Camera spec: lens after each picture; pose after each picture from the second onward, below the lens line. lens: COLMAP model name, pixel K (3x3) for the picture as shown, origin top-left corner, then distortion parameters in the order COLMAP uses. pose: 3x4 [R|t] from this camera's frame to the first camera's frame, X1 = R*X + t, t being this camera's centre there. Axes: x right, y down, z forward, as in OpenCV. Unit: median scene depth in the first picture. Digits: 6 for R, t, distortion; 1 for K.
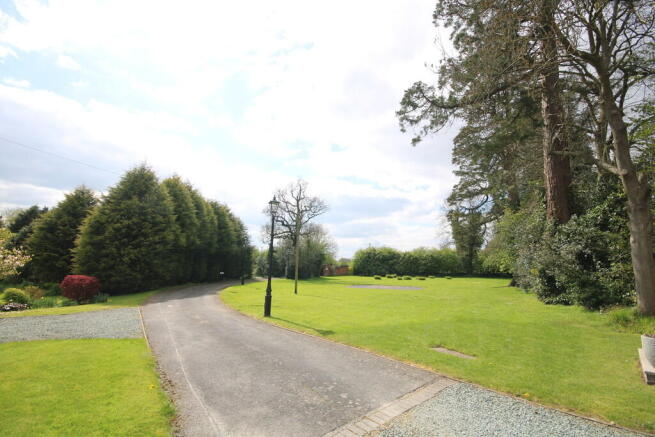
lens RADIAL K [[305.1, 0, 327.5], [0, 305.1, 218.5], [0, 0, 1]] dist [-0.000232, -0.000795]
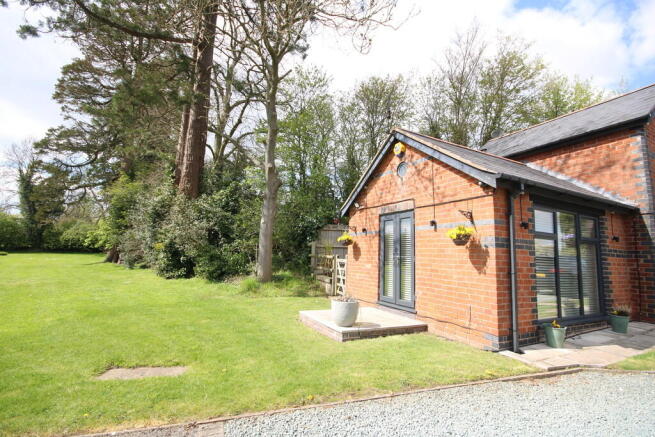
lens RADIAL K [[305.1, 0, 327.5], [0, 305.1, 218.5], [0, 0, 1]] dist [-0.000232, -0.000795]
pose [[0.345002, 0.094764, 0.933806, -0.036021], [-0.170253, 0.984704, -0.037028, 0.039600], [-0.923032, -0.146209, 0.355859, 0.214956]]
